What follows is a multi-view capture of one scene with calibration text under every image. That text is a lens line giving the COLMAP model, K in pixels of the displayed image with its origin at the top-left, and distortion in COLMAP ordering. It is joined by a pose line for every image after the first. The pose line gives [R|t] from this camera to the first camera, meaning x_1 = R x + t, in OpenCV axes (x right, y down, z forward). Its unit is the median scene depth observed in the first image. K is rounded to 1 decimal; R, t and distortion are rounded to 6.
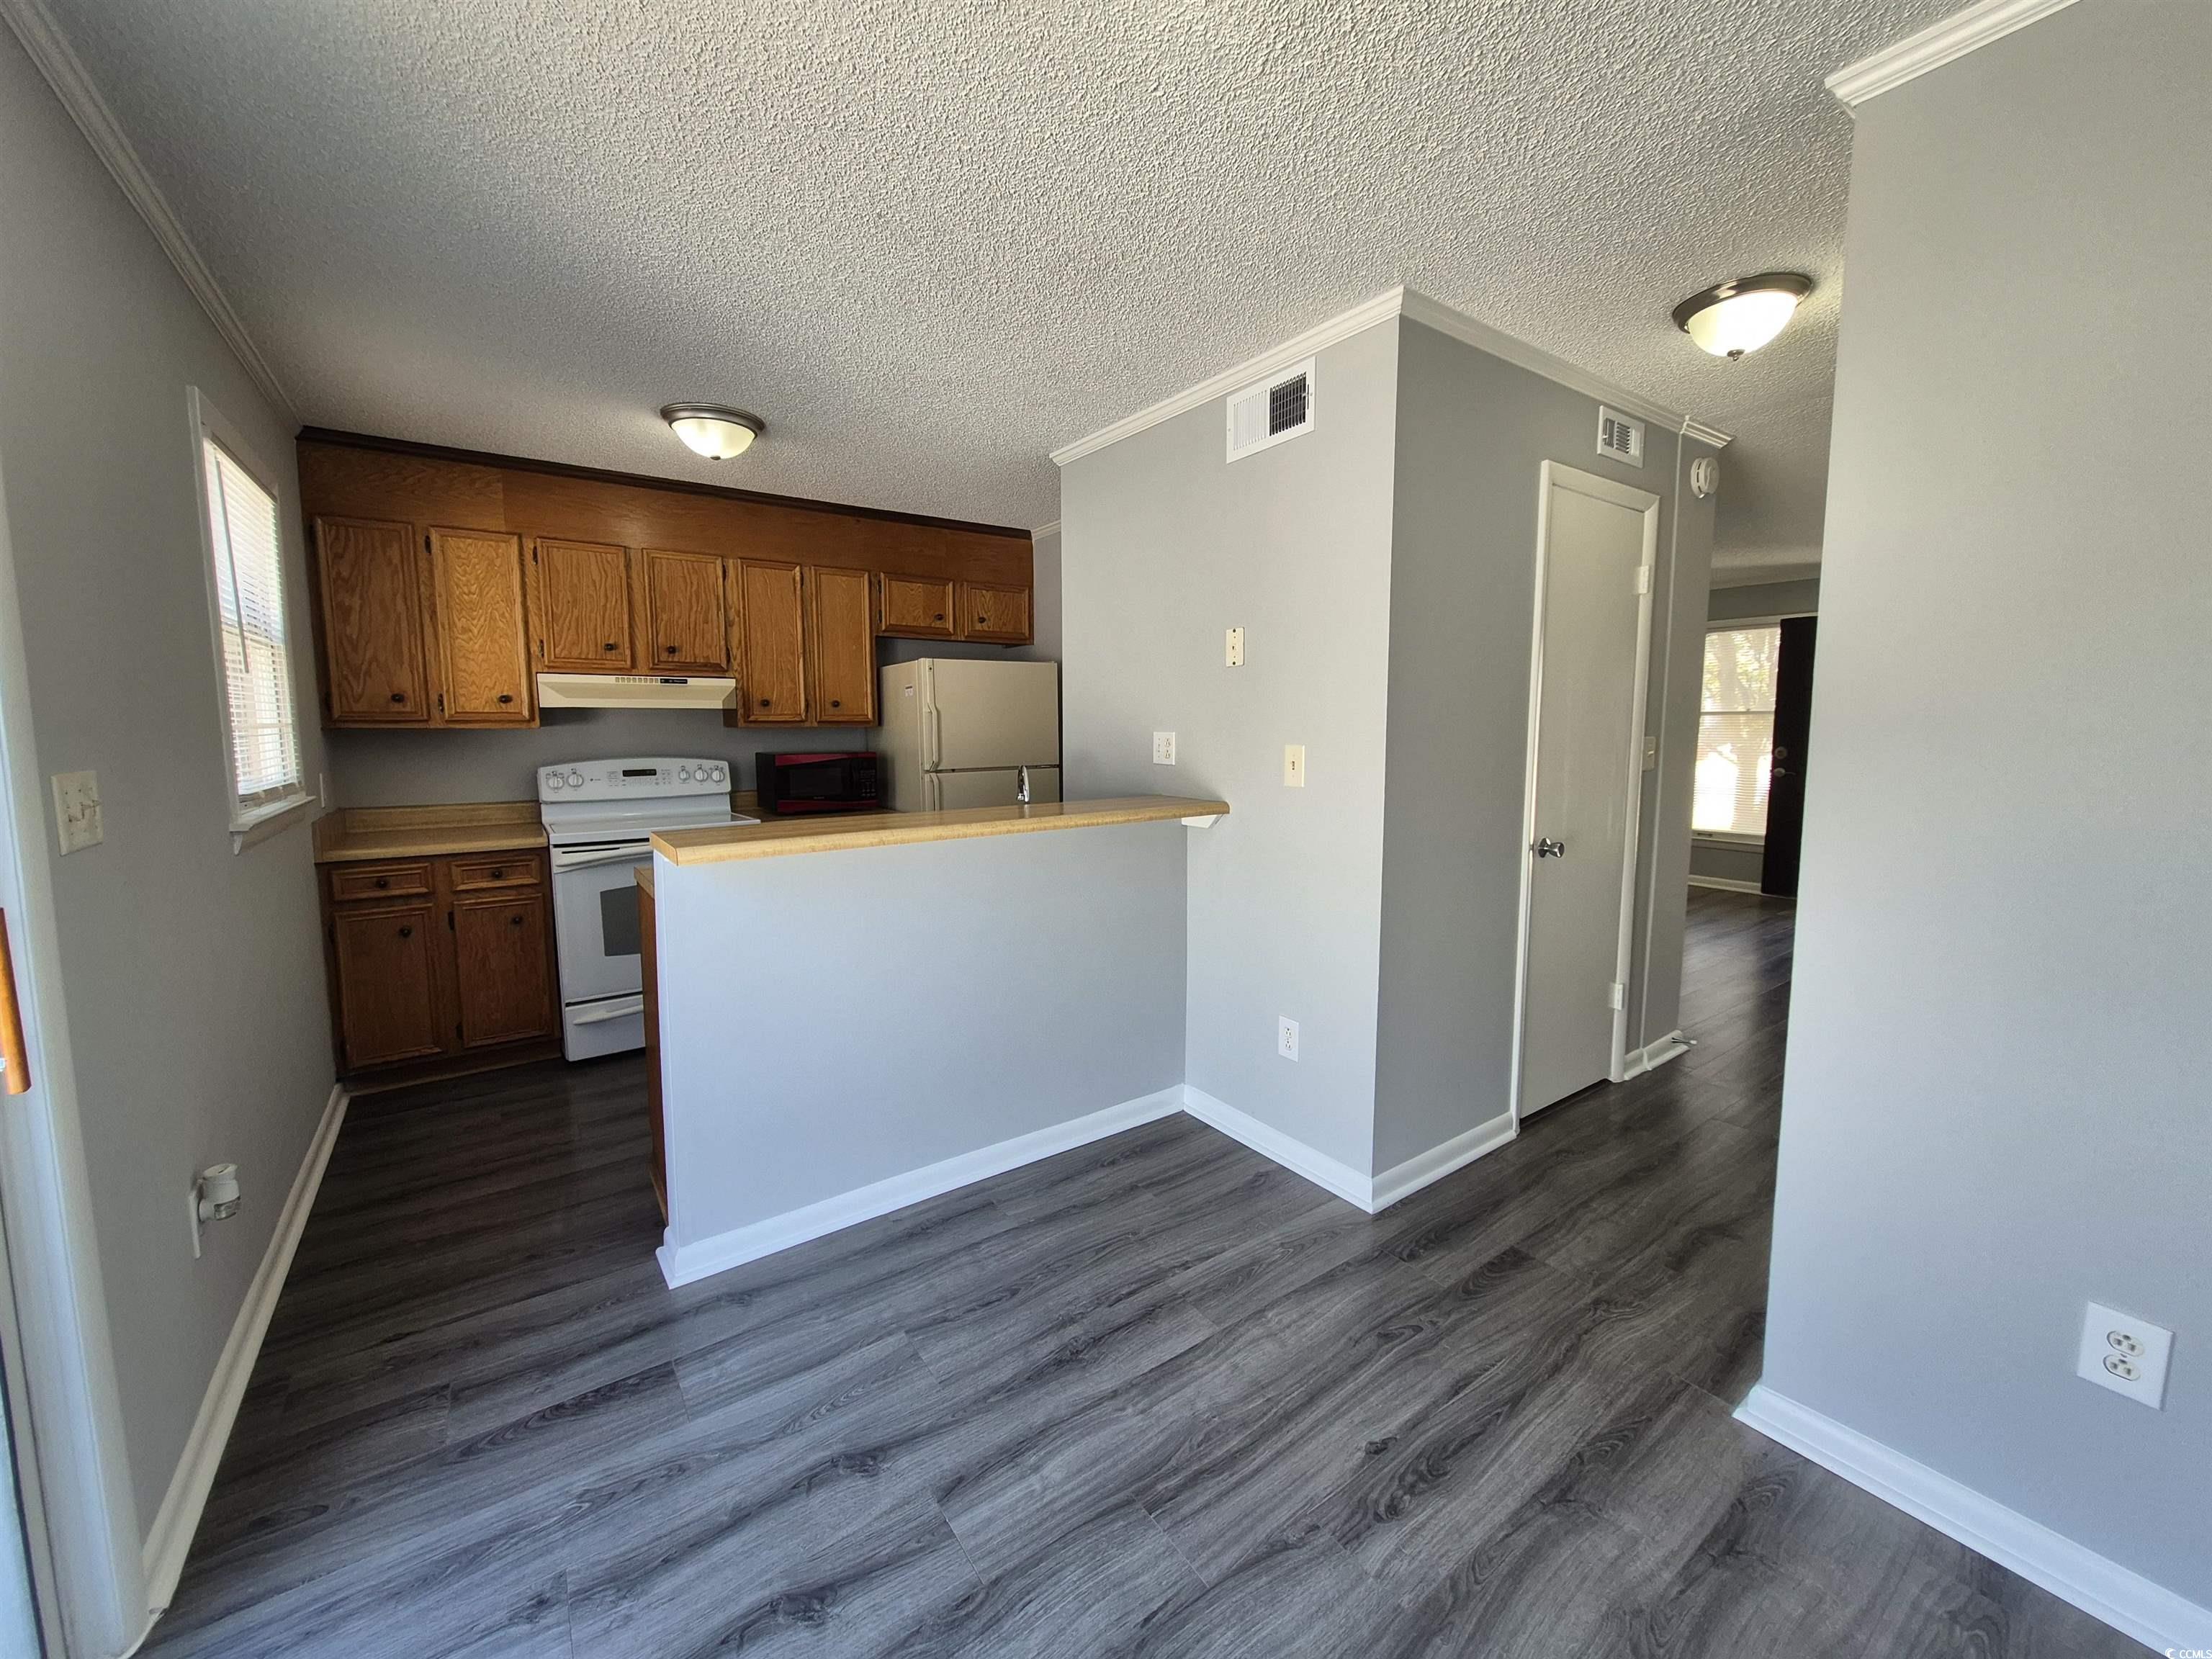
lens RADIAL K [[867.1, 0, 1110.4], [0, 867.1, 811.1], [0, 0, 1]] dist [0.001559, 0.000065]
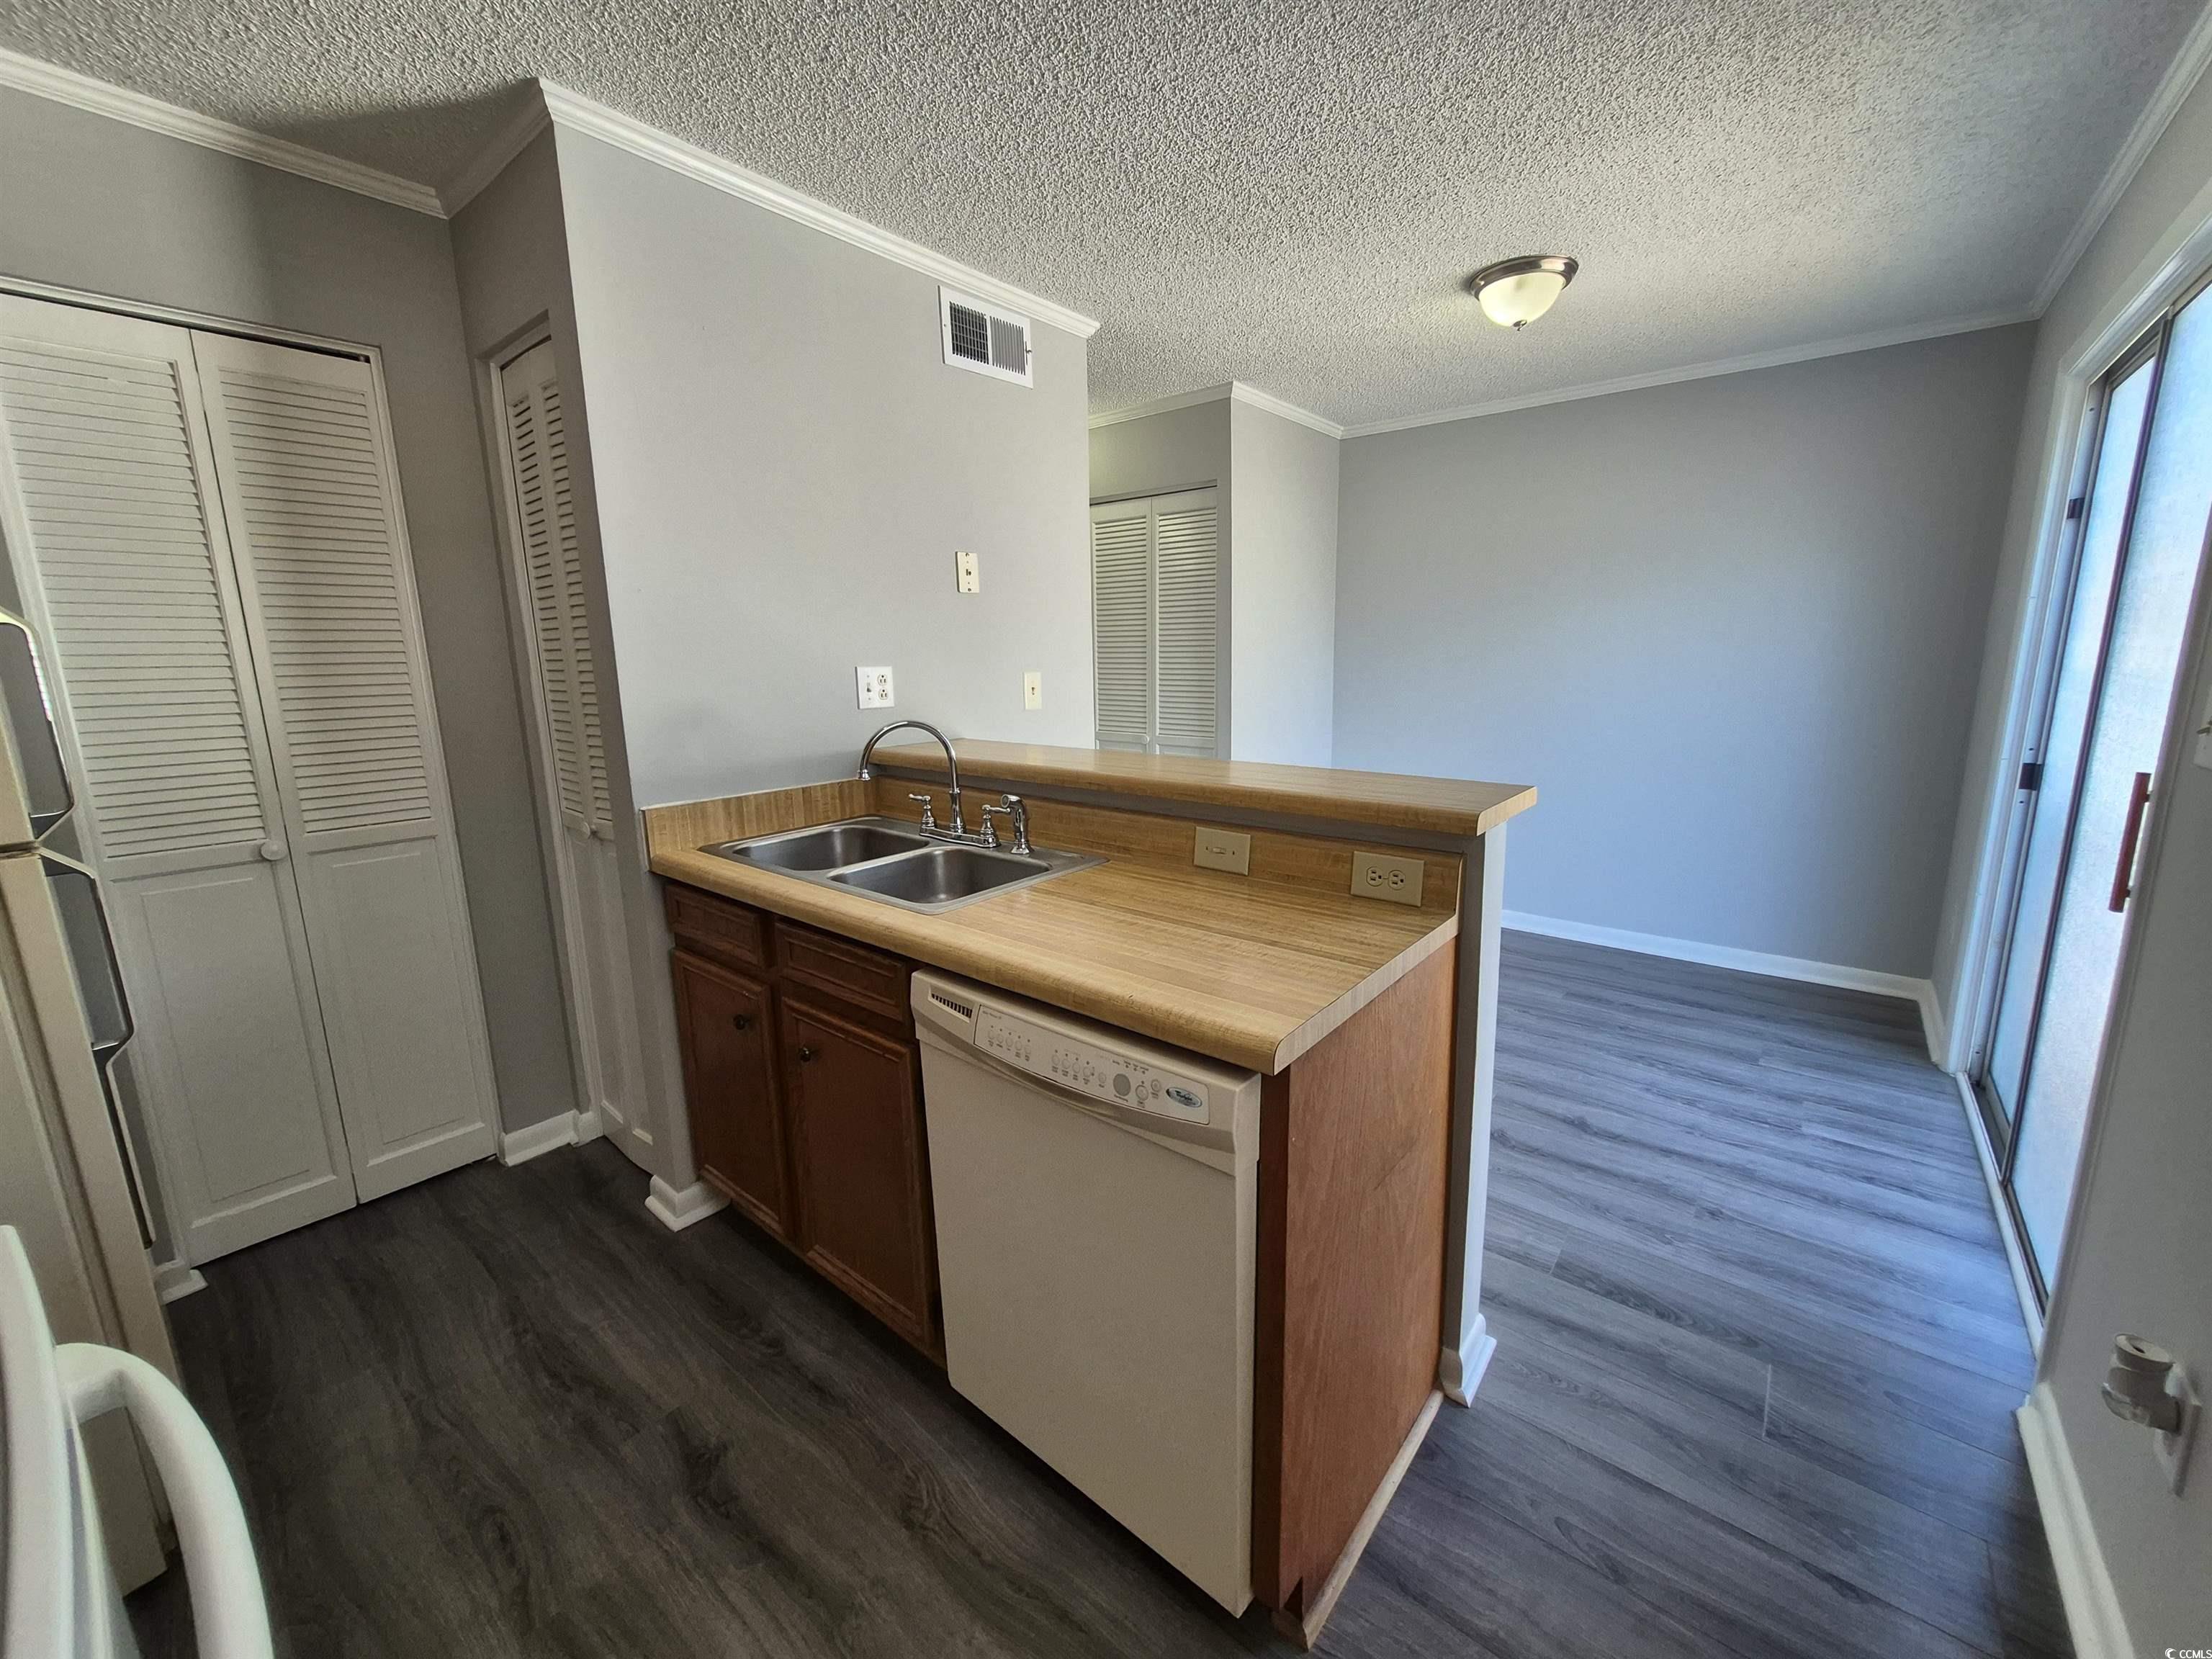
lens RADIAL K [[867.1, 0, 1110.4], [0, 867.1, 811.1], [0, 0, 1]] dist [0.001559, 0.000065]
pose [[-0.262102, -0.167908, 0.950321, -0.671765], [0.116163, 0.972098, 0.203793, -0.087128], [-0.958024, 0.163806, -0.235284, 0.887069]]
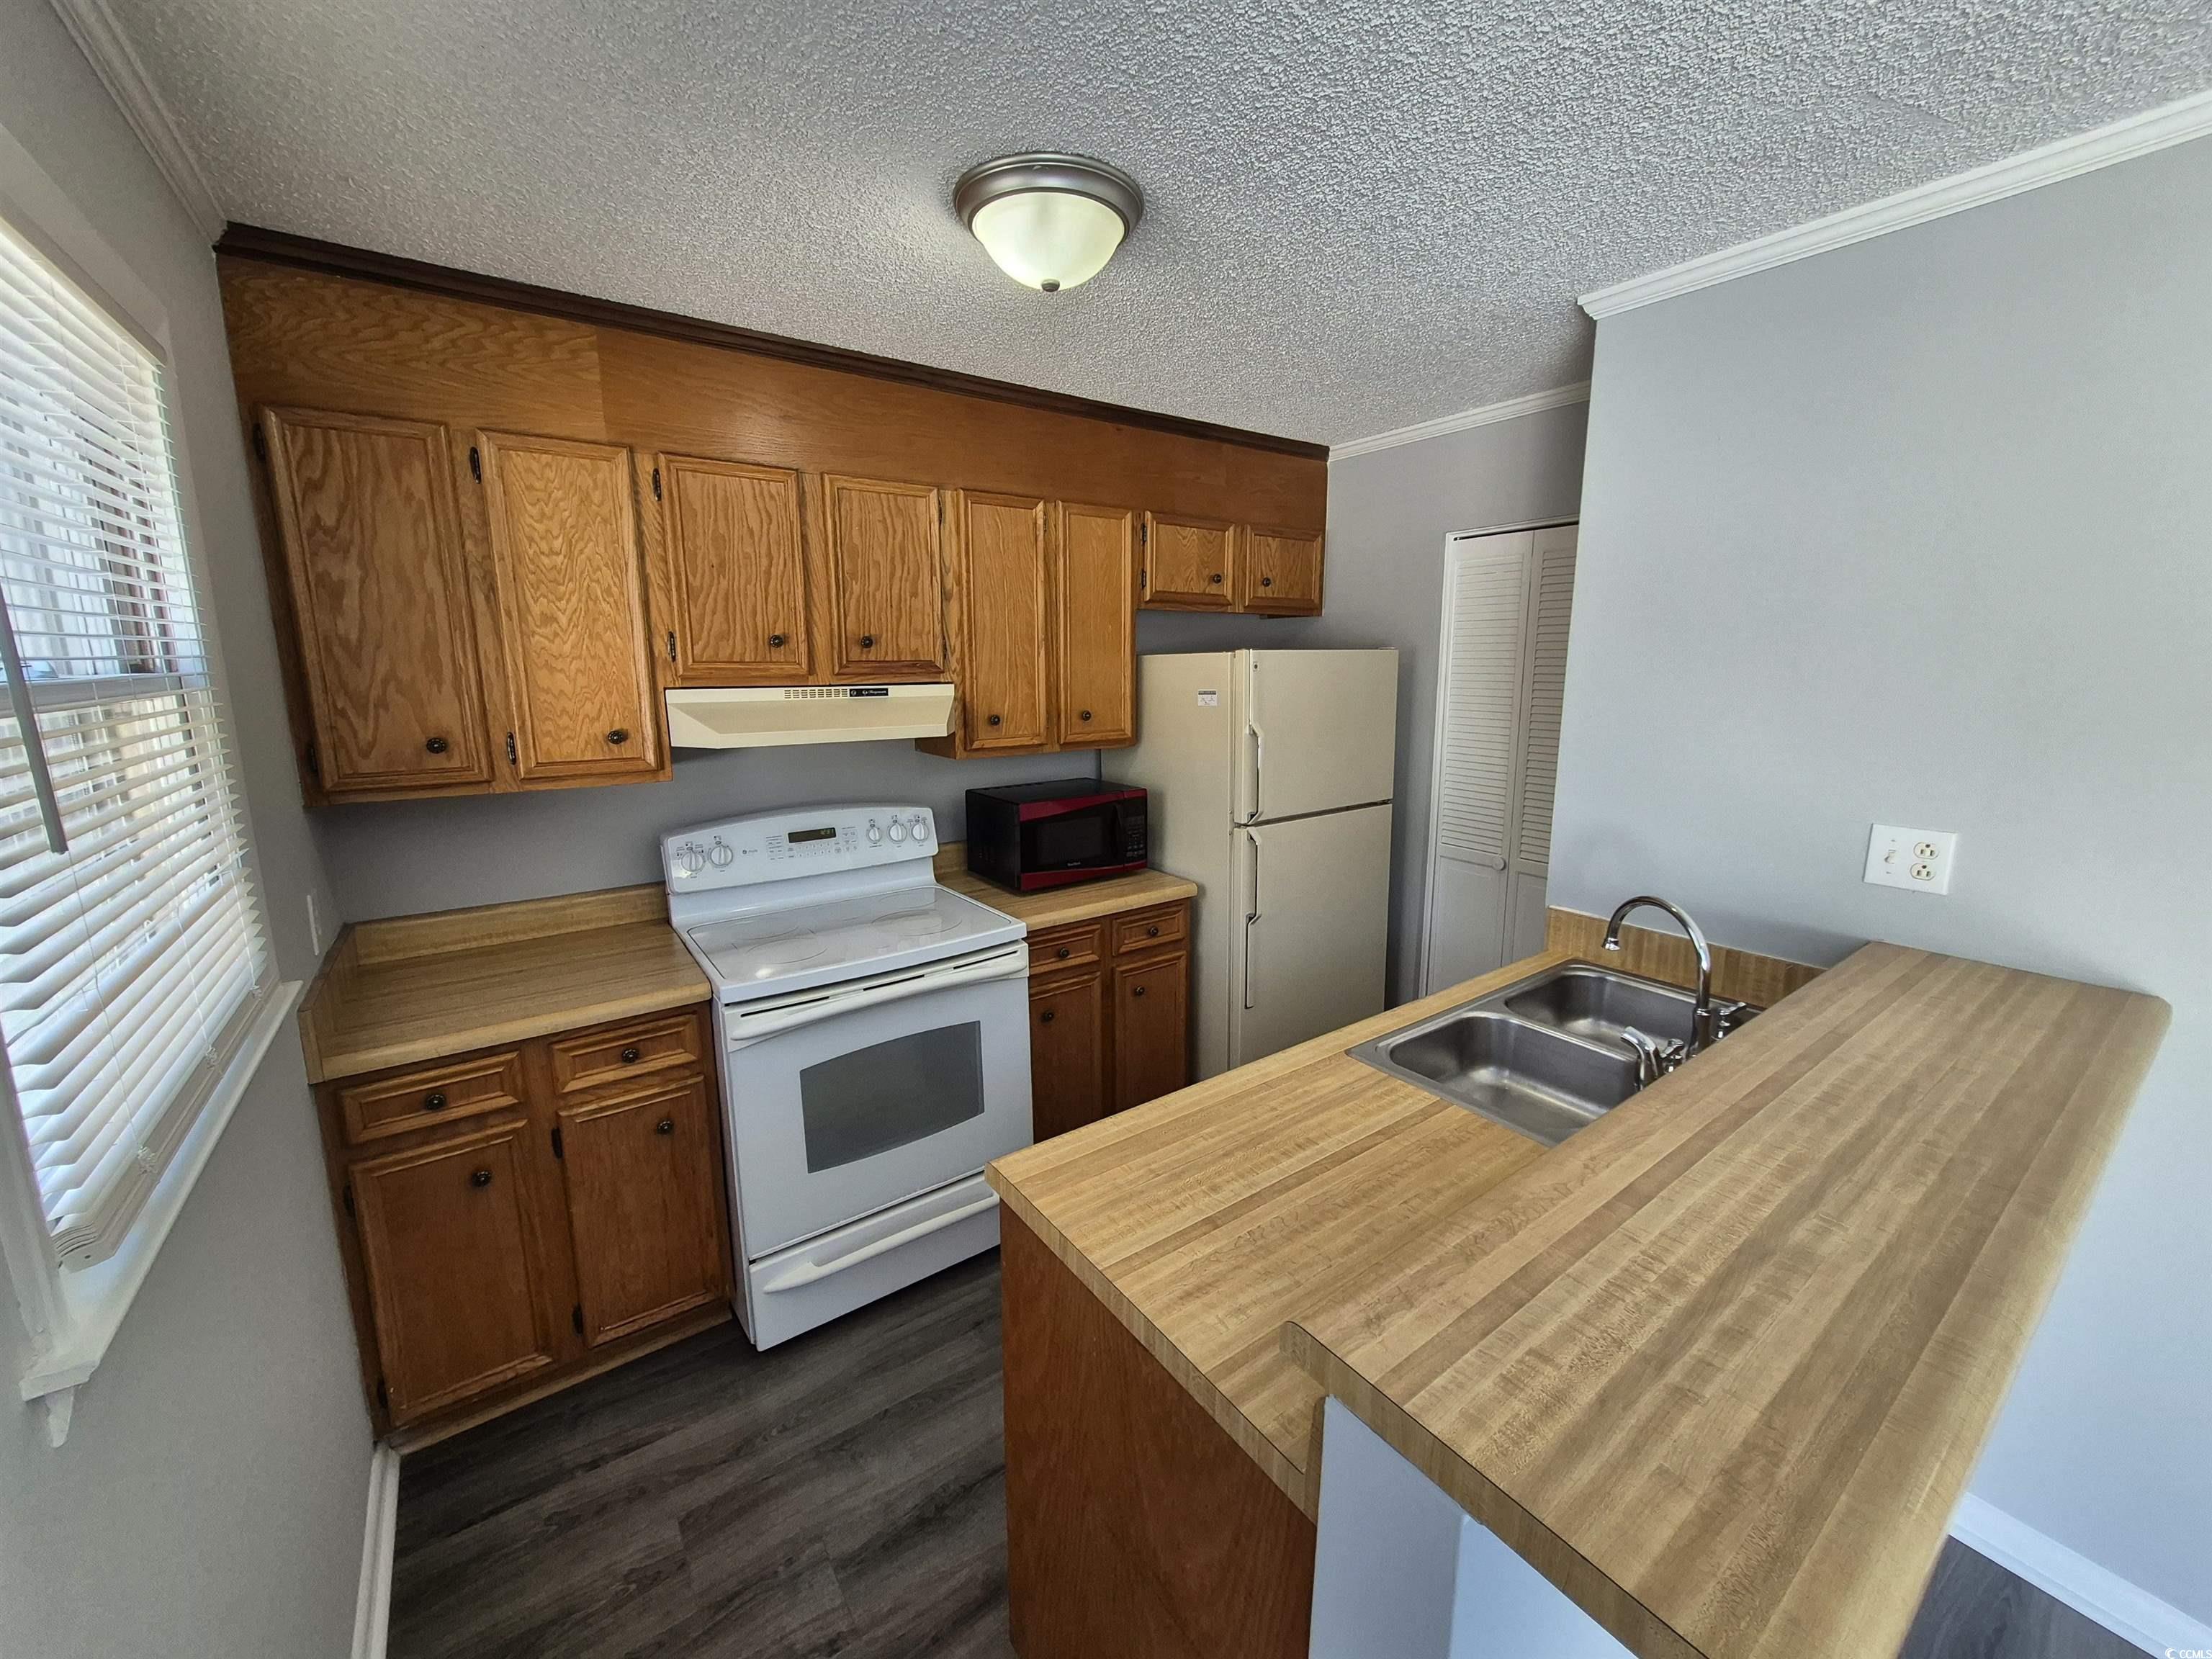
lens RADIAL K [[867.1, 0, 1110.4], [0, 867.1, 811.1], [0, 0, 1]] dist [0.001559, 0.000065]
pose [[0.999982, -0.002052, 0.005644, -0.378996], [0.001637, 0.997357, 0.072638, -0.124407], [-0.005778, -0.072627, 0.997342, 0.423712]]
